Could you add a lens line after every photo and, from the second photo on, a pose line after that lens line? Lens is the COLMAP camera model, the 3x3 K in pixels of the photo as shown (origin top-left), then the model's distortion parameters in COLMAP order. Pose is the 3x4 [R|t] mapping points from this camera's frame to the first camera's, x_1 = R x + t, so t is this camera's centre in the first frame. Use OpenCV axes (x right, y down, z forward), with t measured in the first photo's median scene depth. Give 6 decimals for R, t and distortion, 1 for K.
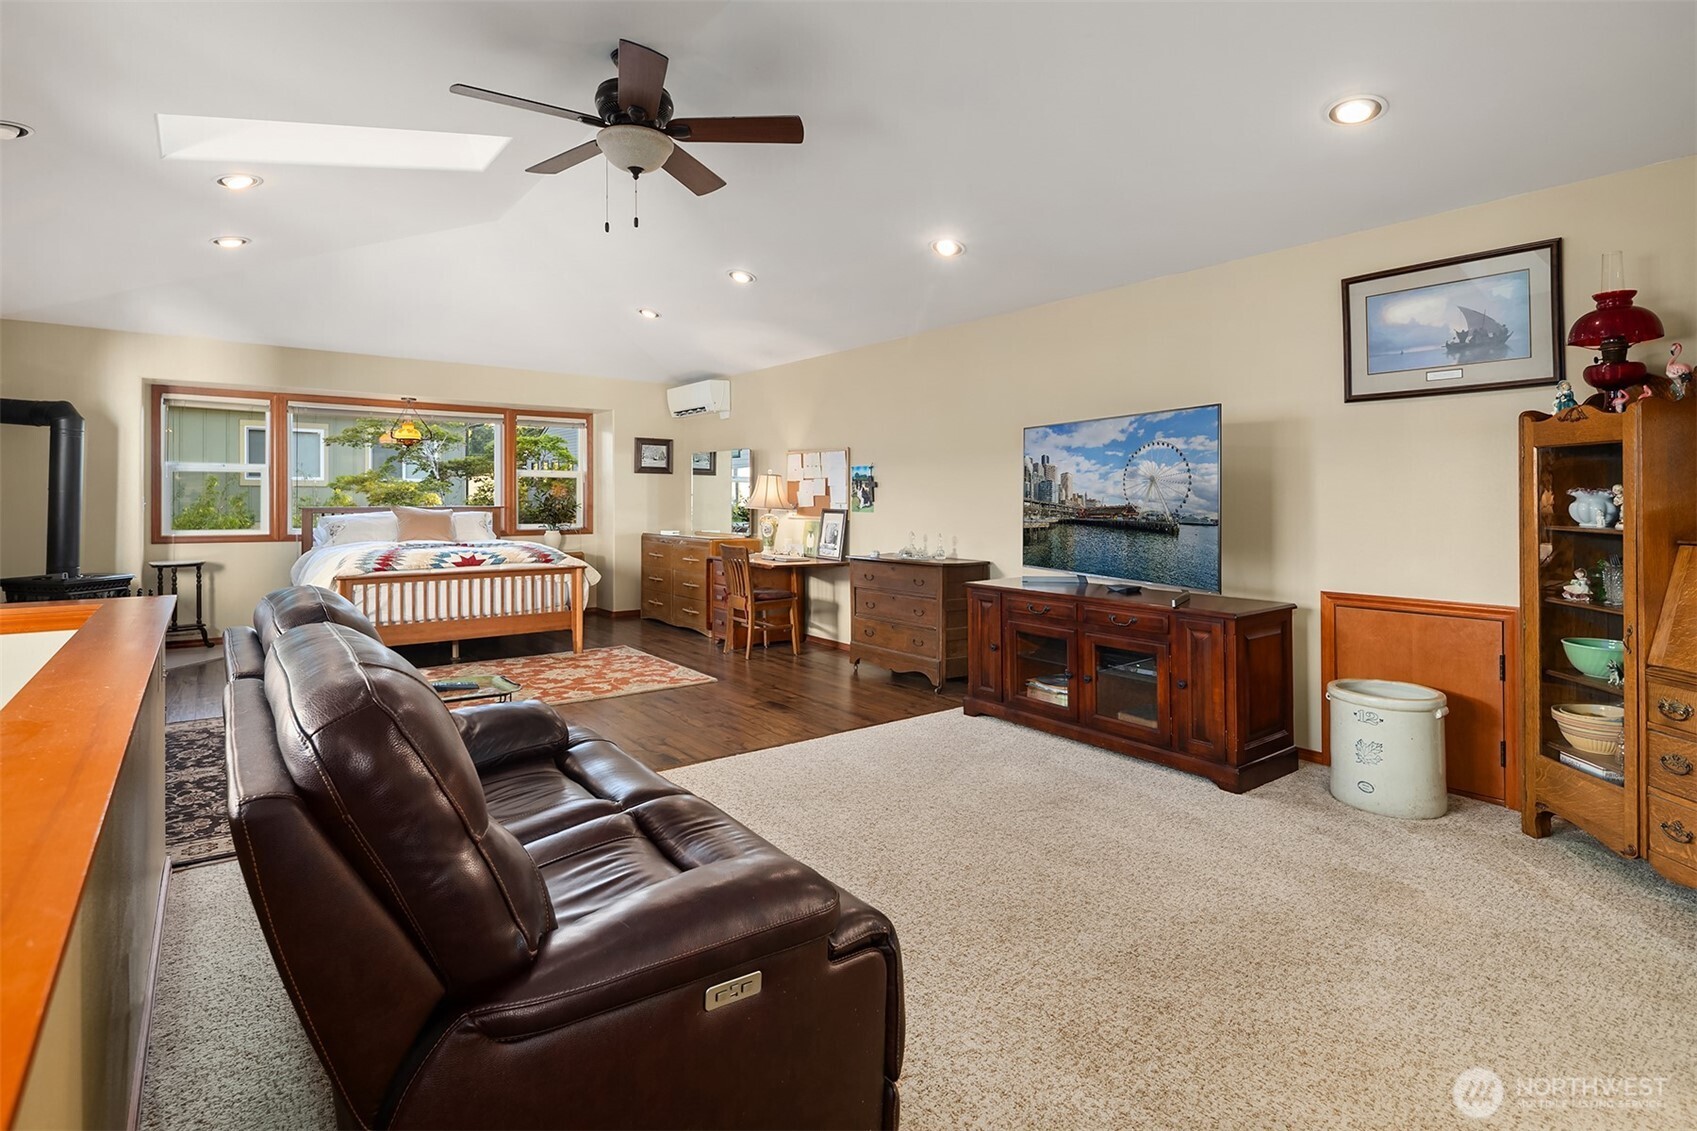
lens RADIAL K [[833.1, 0, 844.3], [0, 833.1, 514.6], [0, 0, 1]] dist [-0.000814, -0.000394]
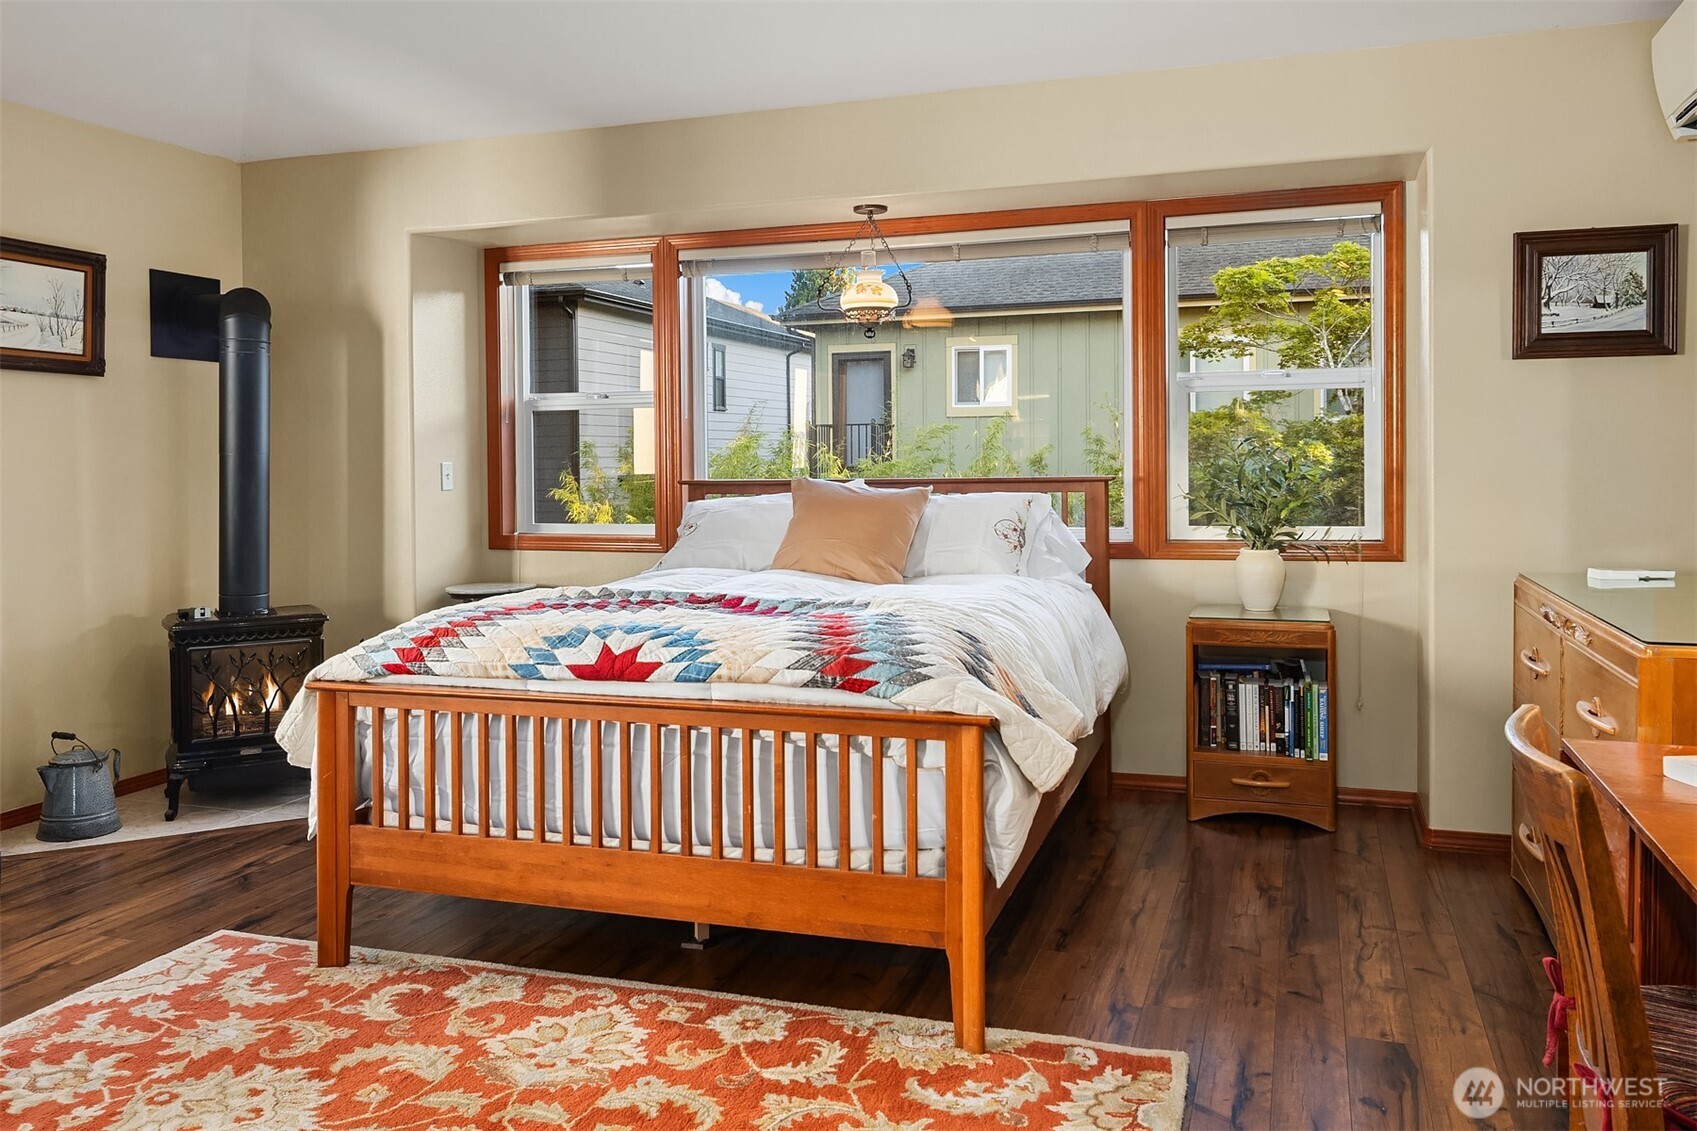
lens RADIAL K [[1302.9, 0, 851.4], [0, 1302.9, 496.7], [0, 0, 1]] dist [0.000520, 0.001526]
pose [[0.563186, 0.012236, -0.826240, -0.013659], [-0.003810, 0.999918, 0.012211, -0.009786], [0.826322, -0.003729, 0.563186, 0.747772]]
